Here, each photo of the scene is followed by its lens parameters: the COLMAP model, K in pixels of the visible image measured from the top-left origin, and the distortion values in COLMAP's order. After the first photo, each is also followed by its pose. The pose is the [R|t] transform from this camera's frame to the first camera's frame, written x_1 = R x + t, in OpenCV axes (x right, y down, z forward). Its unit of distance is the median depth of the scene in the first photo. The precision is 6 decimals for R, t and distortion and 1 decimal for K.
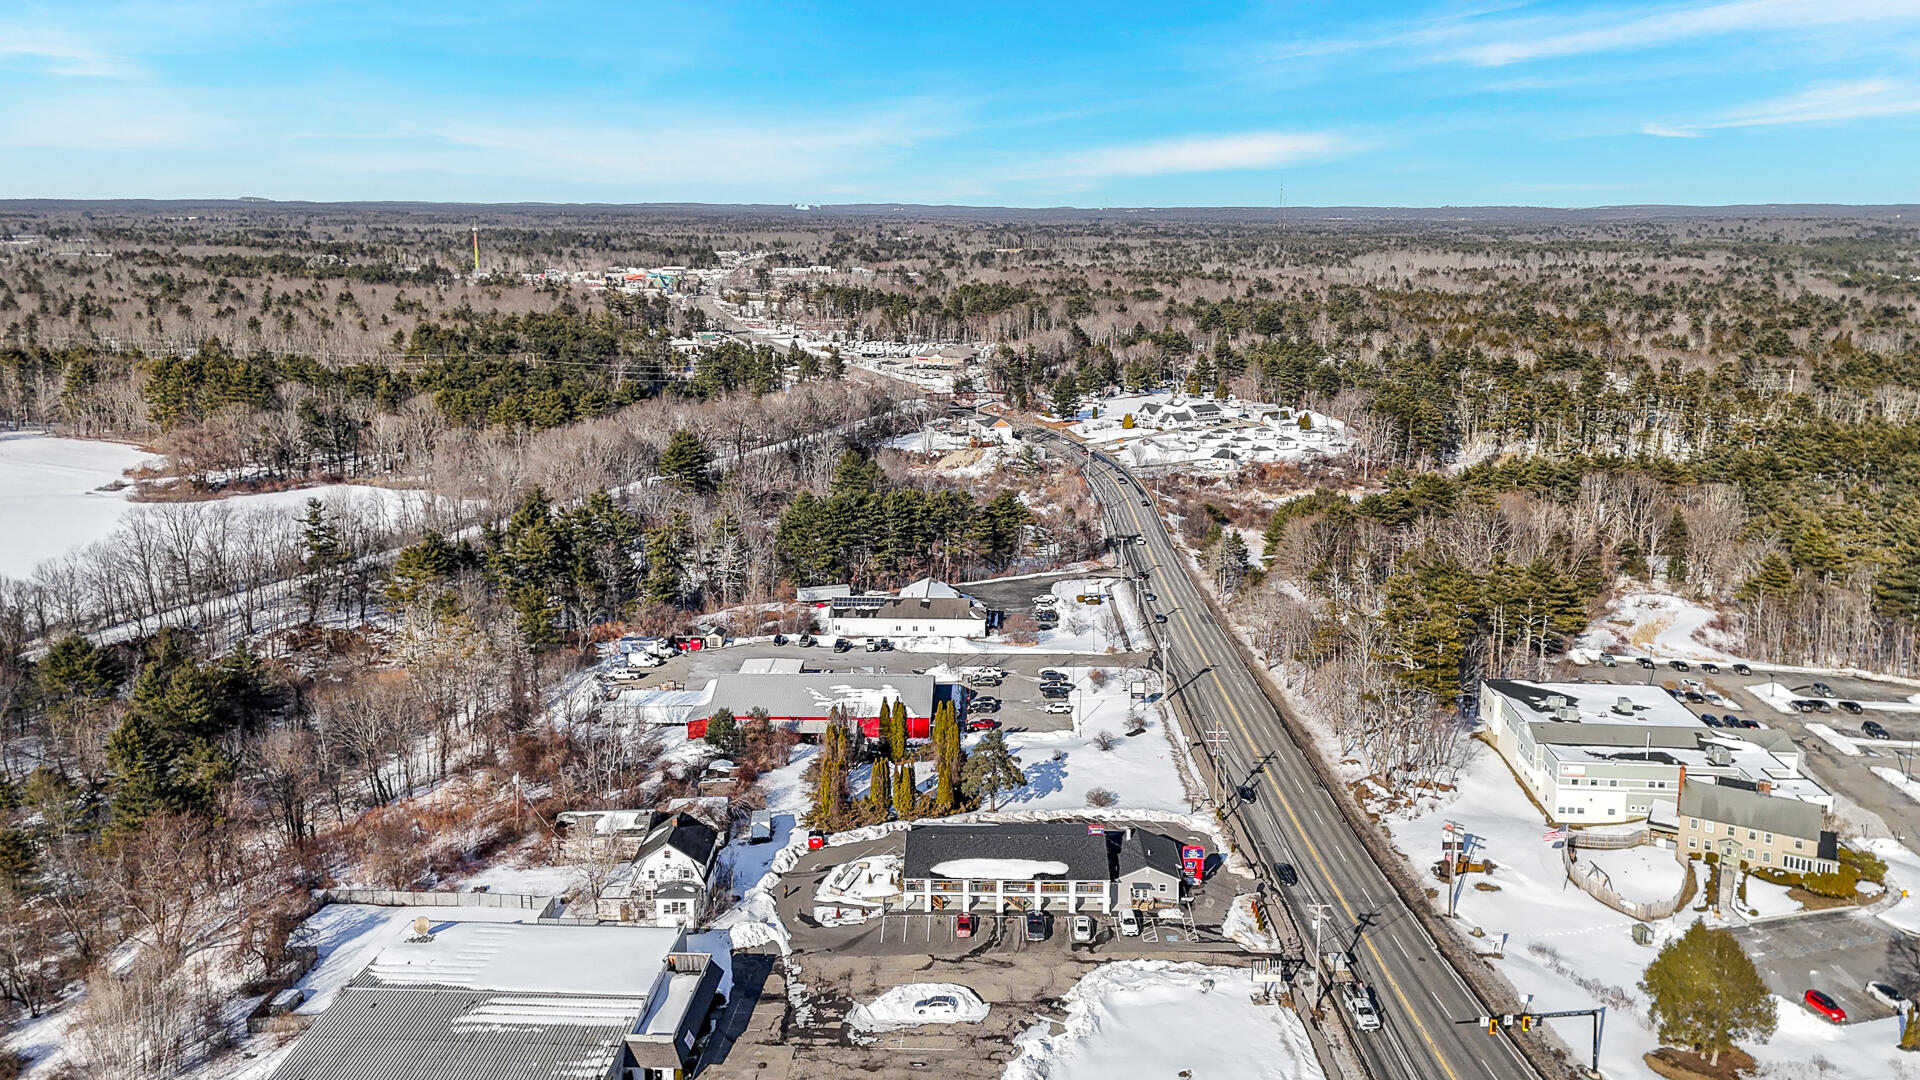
lens RADIAL K [[1432.0, 0, 959.9], [0, 1432.0, 461.2], [0, 0, 1]] dist [0.042053, -0.008431]
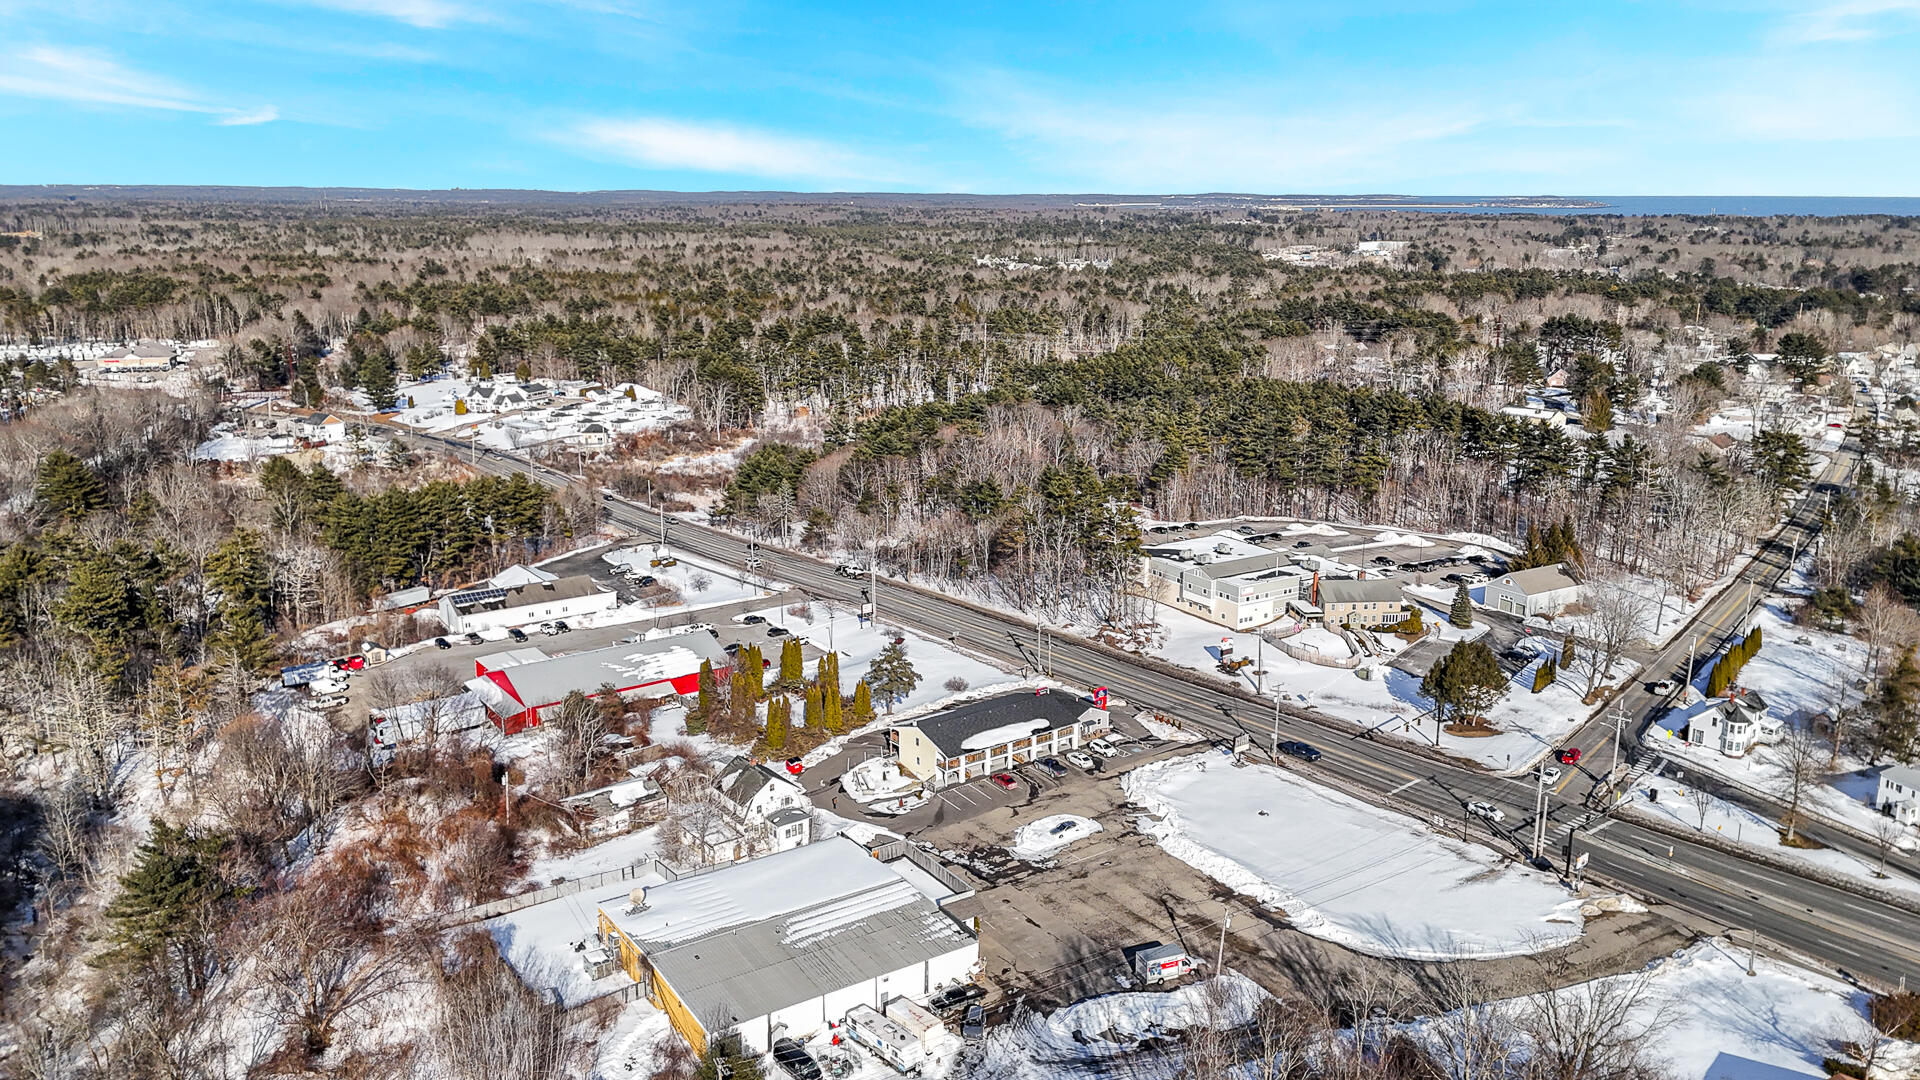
lens RADIAL K [[1434.8, 0, 960.0], [0, 1434.8, 540.0], [0, 0, 1]] dist [0.054107, -0.005941]
pose [[0.795796, -0.142789, 0.588490, -0.659825], [0.103869, 0.989586, 0.099652, -0.004115], [-0.596591, -0.018177, 0.802340, 0.047389]]
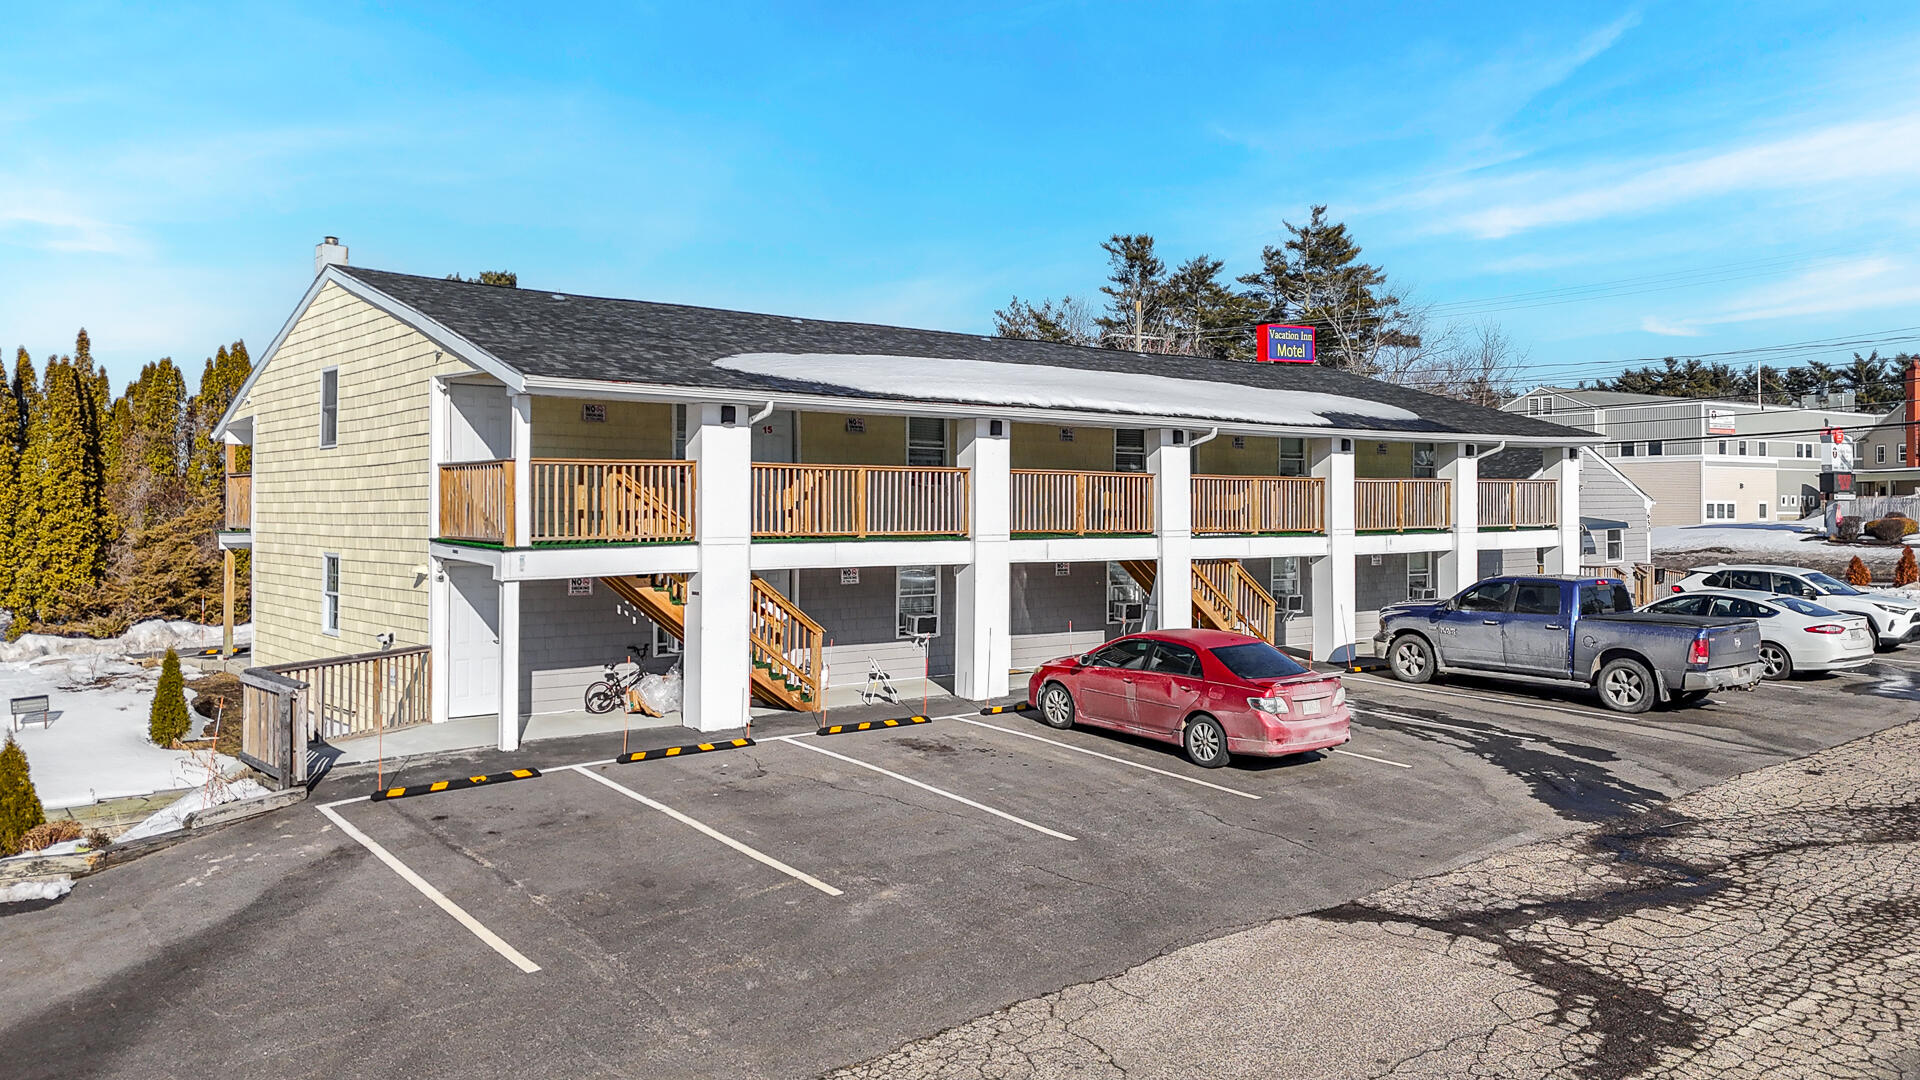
lens RADIAL K [[1458.6, 0, 960.0], [0, 1458.6, 540.0], [0, 0, 1]] dist [0.040698, -0.003871]
pose [[0.769763, -0.021423, 0.637971, -0.077128], [0.114332, 0.987902, -0.104776, 0.294958], [-0.628008, 0.153593, 0.762899, 0.853534]]
